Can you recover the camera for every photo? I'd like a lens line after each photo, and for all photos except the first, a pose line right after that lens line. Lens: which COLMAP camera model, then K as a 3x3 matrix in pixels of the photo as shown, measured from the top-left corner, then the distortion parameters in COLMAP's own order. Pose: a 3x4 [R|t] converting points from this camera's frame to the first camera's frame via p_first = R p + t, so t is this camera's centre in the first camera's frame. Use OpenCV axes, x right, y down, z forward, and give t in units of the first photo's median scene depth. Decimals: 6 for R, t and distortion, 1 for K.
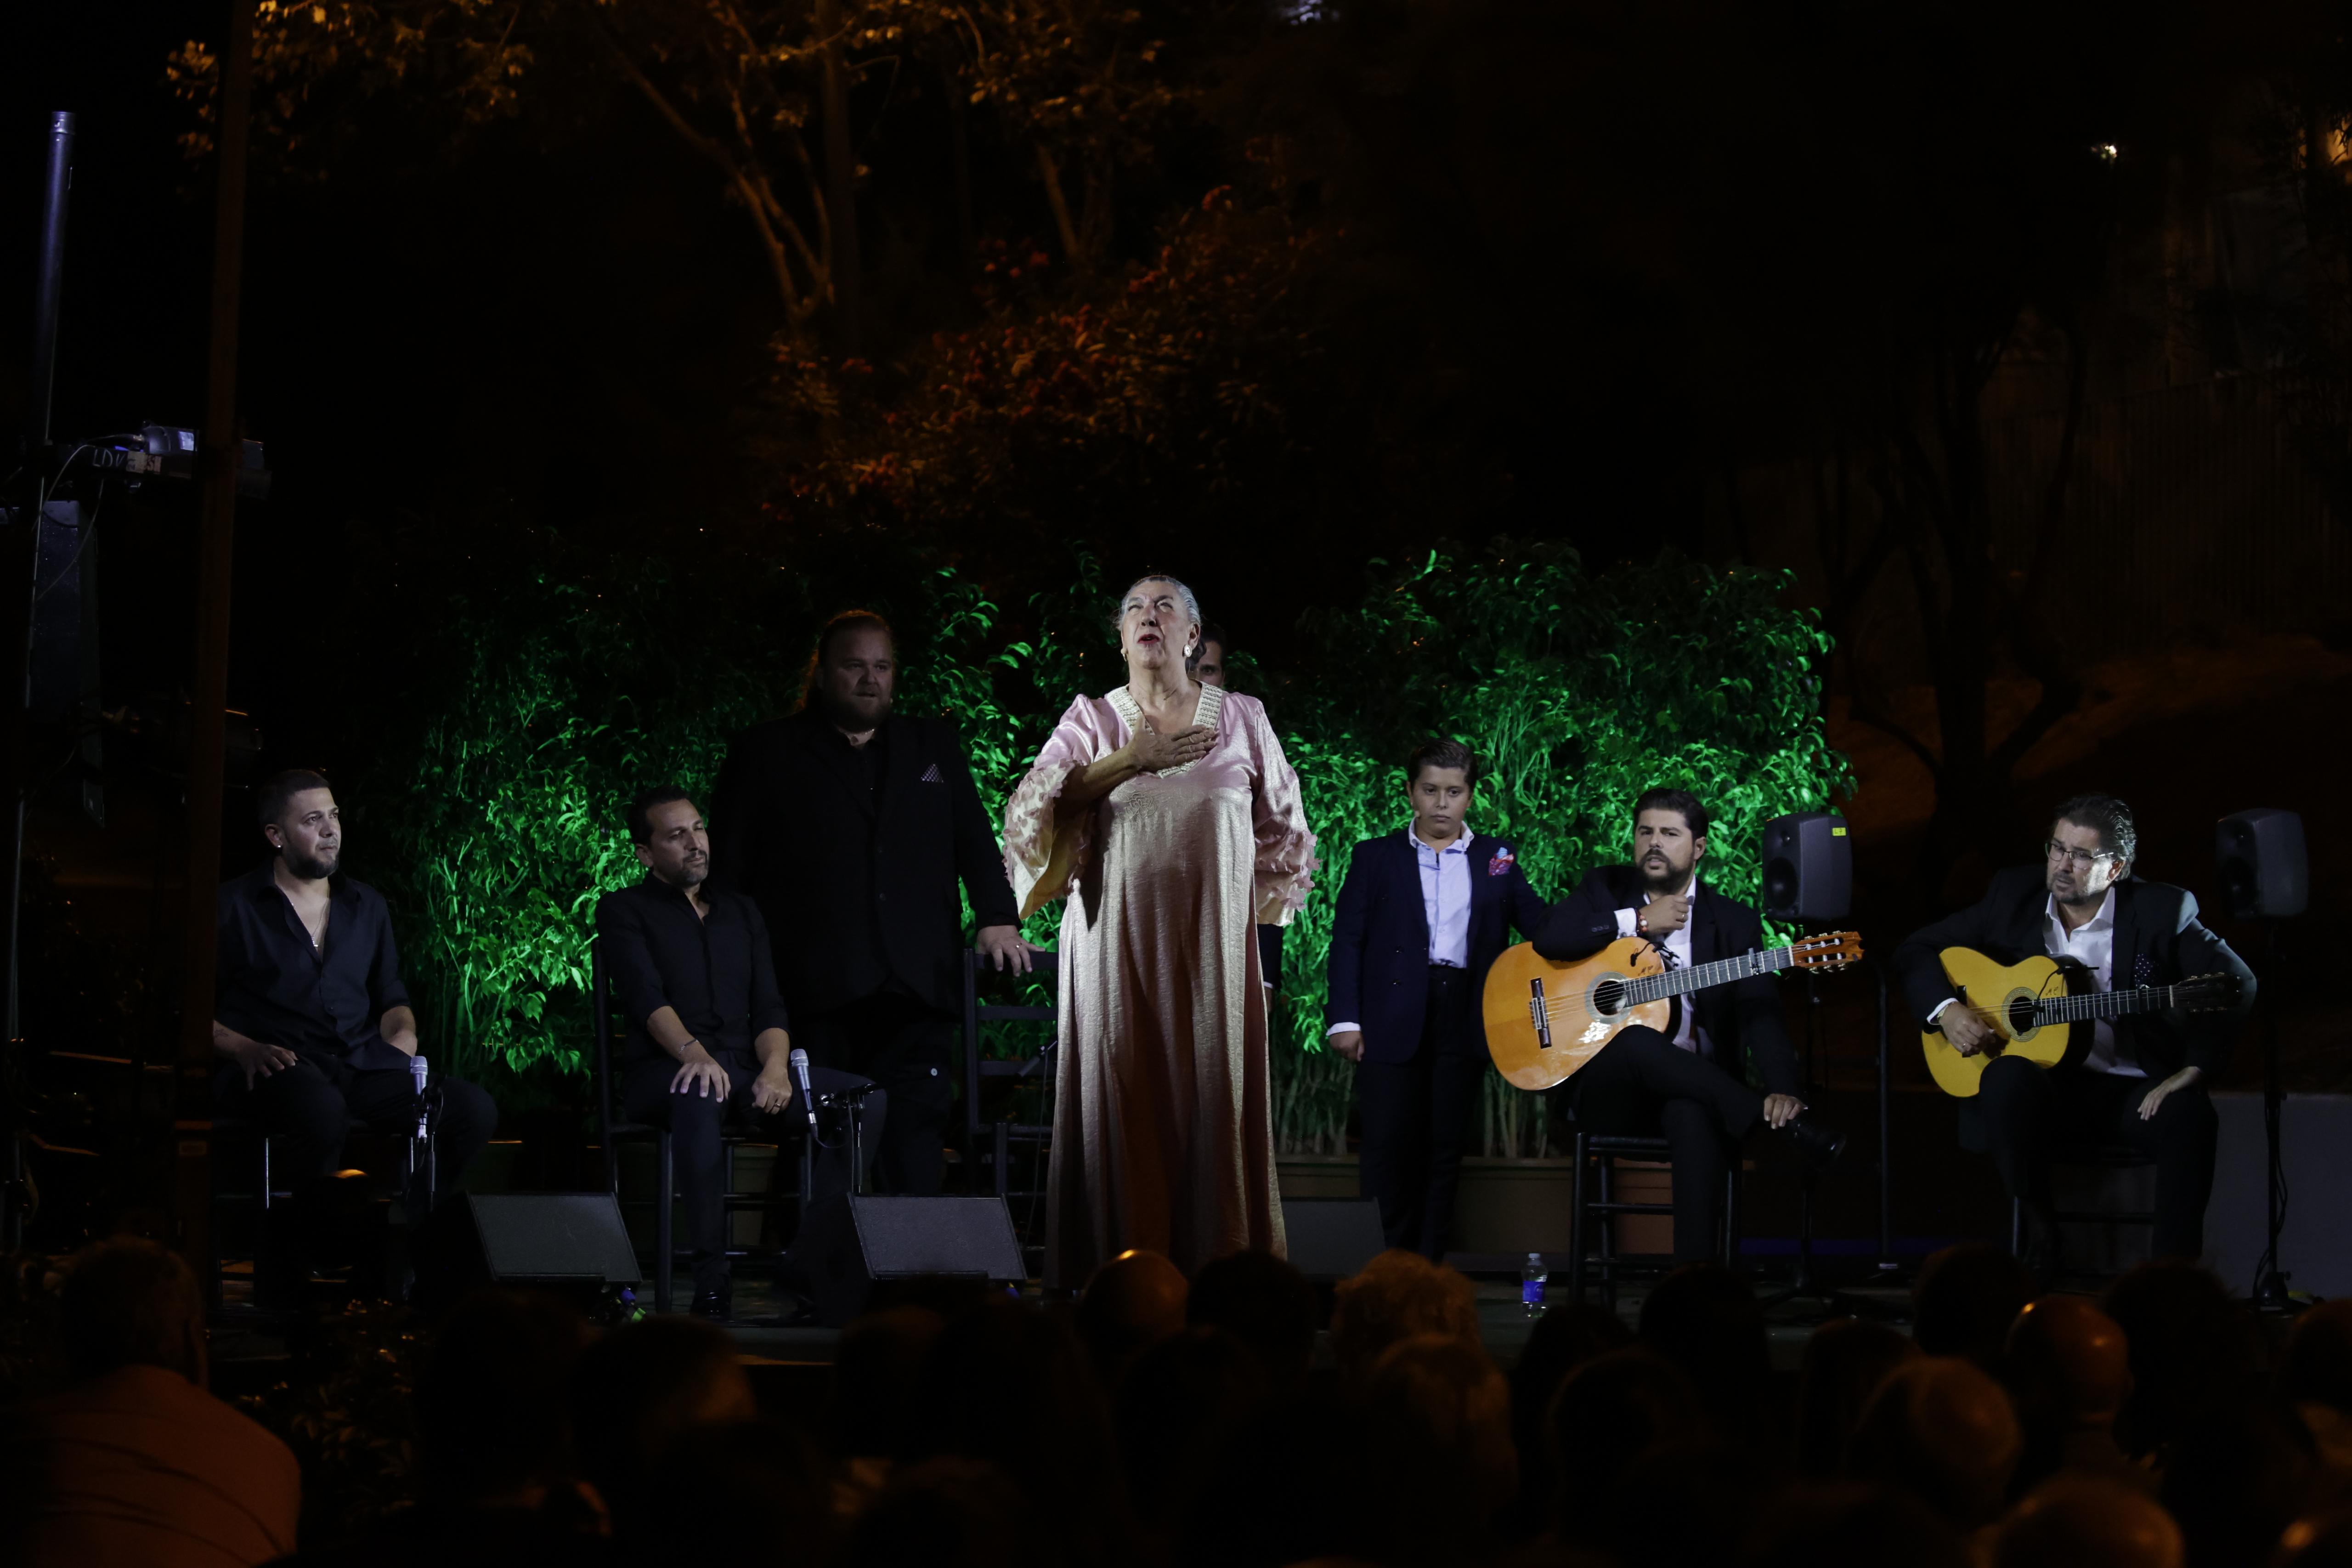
lens RADIAL K [[7625.1, 0, 1179.2], [0, 7625.1, 787.8], [0, 0, 1]] dist [-0.178152, 0.660970]
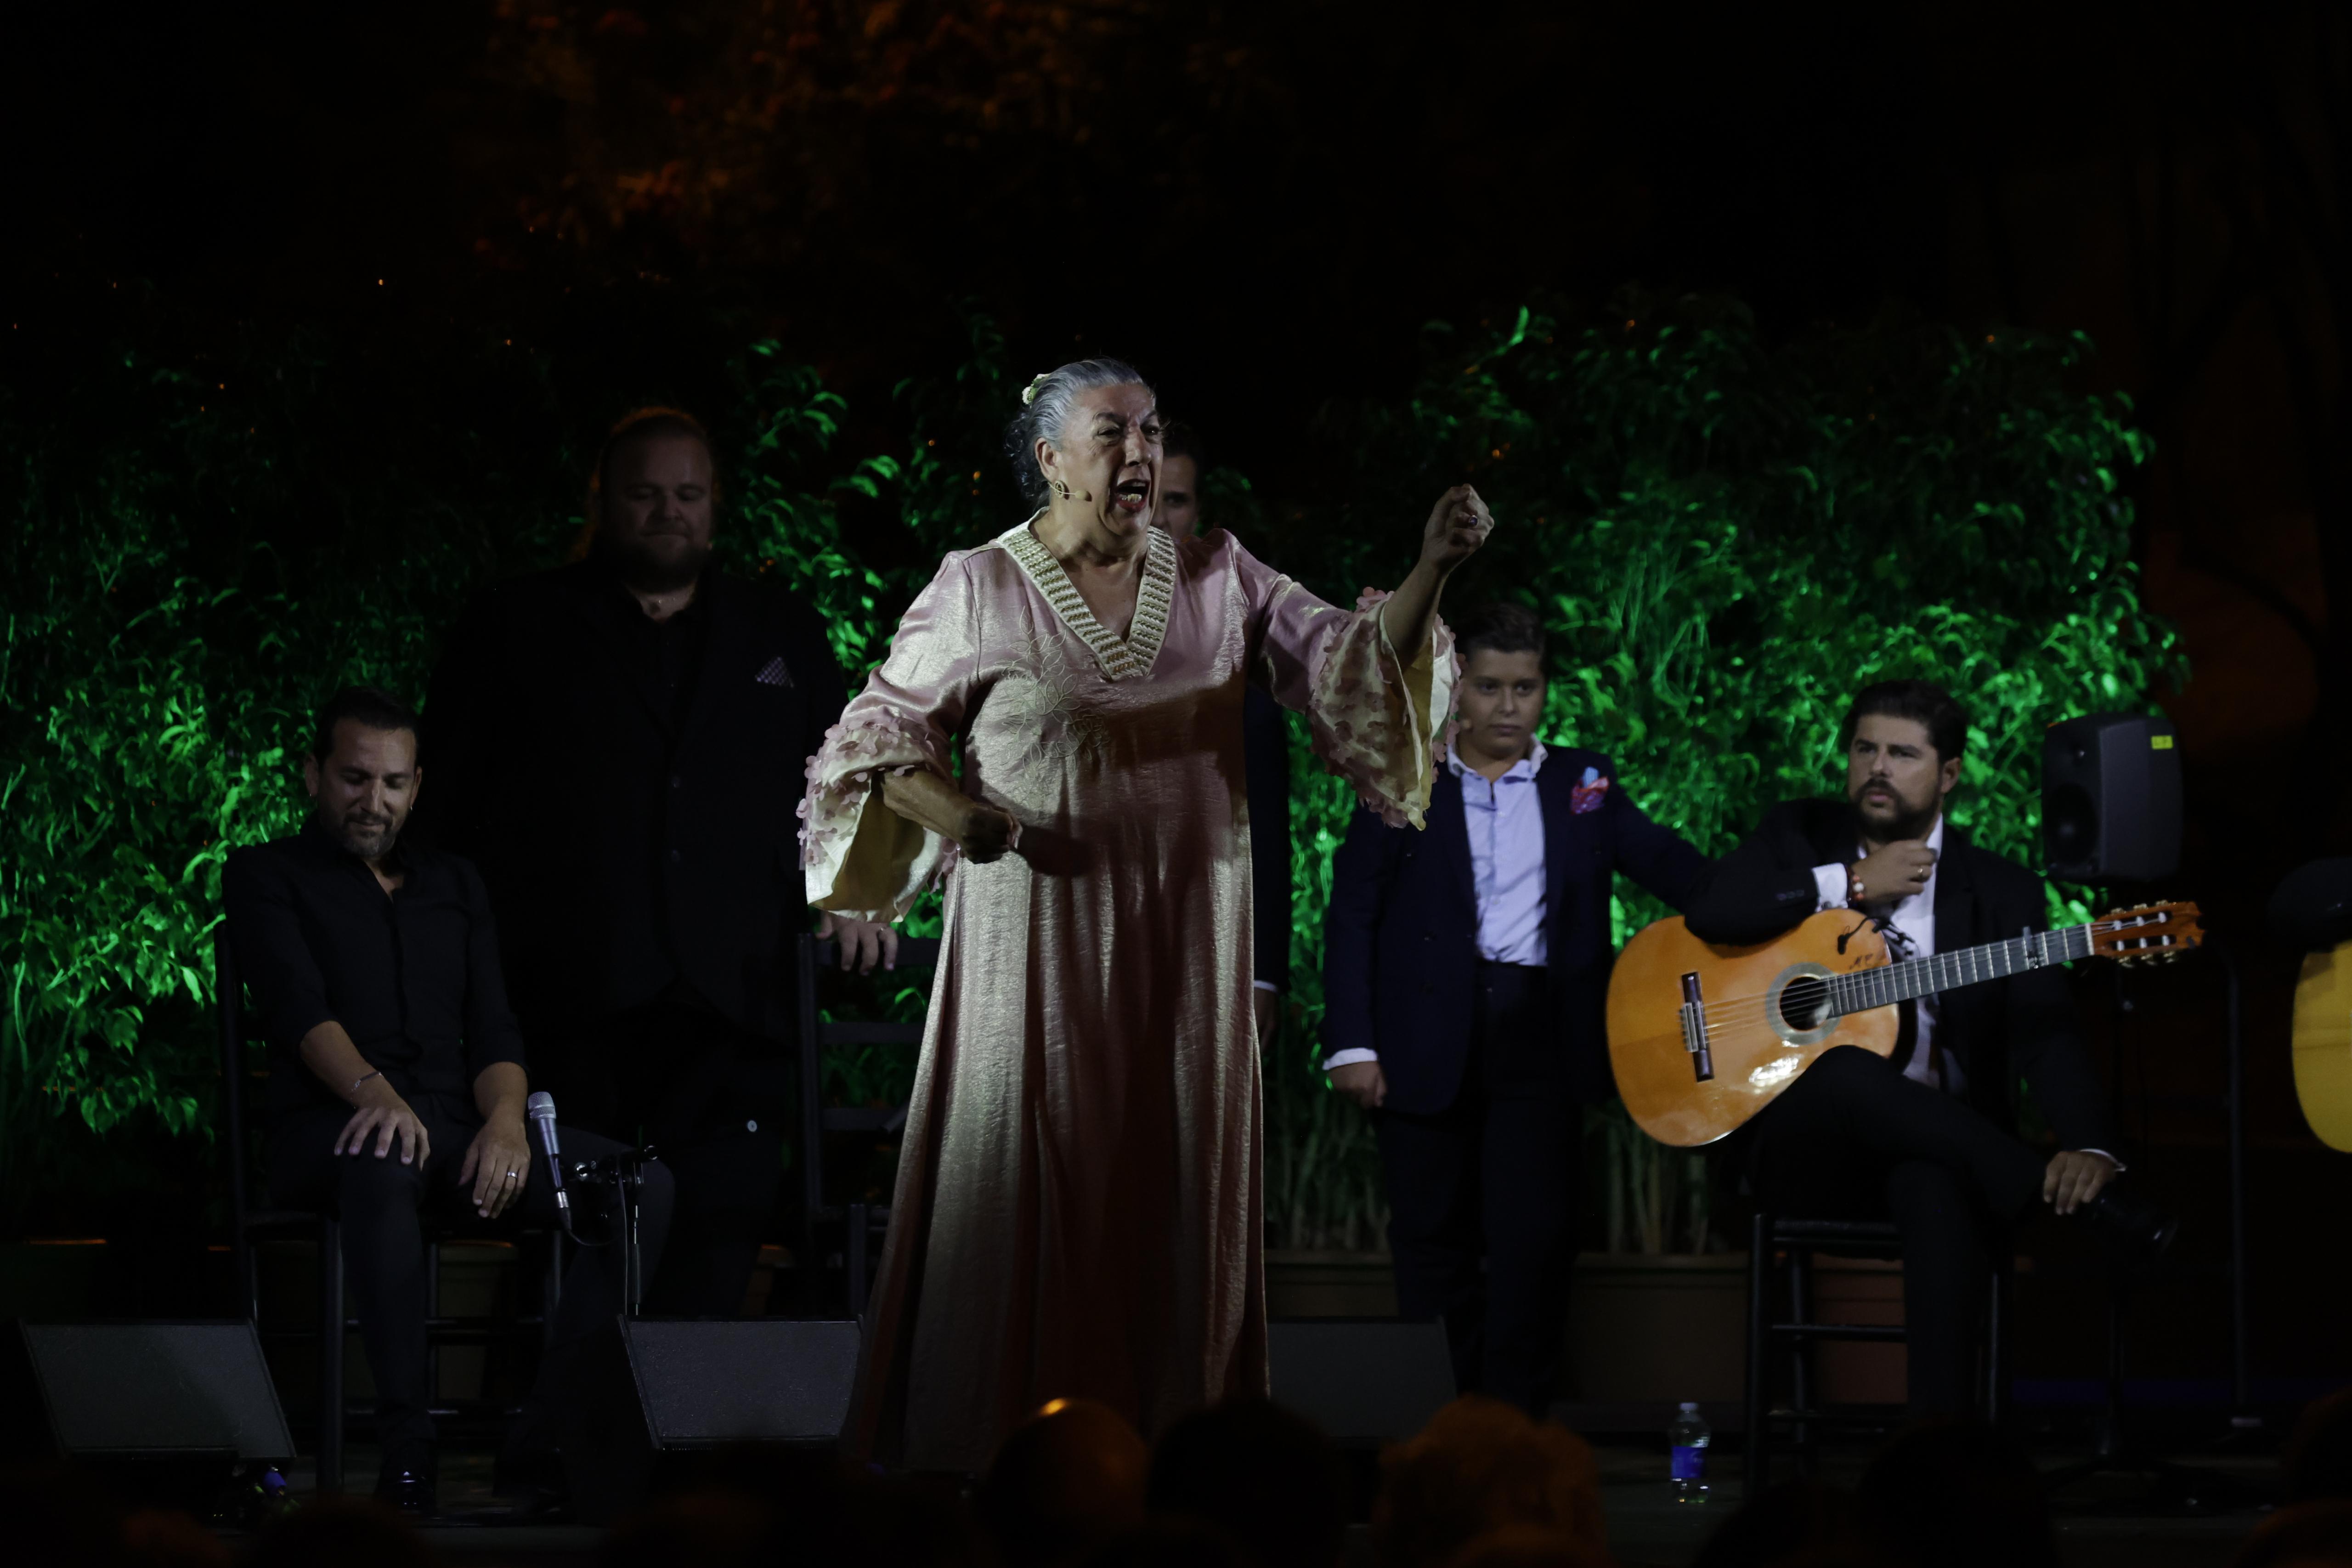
lens RADIAL K [[8576.2, 0, 1170.4], [0, 8576.2, 815.9], [0, 0, 1]] dist [0.245439, -1.226689]
pose [[0.999974, -0.006718, 0.002564, 0.001426], [0.006694, 0.999936, 0.009151, 0.004745], [-0.002626, -0.009134, 0.999955, 0.277100]]
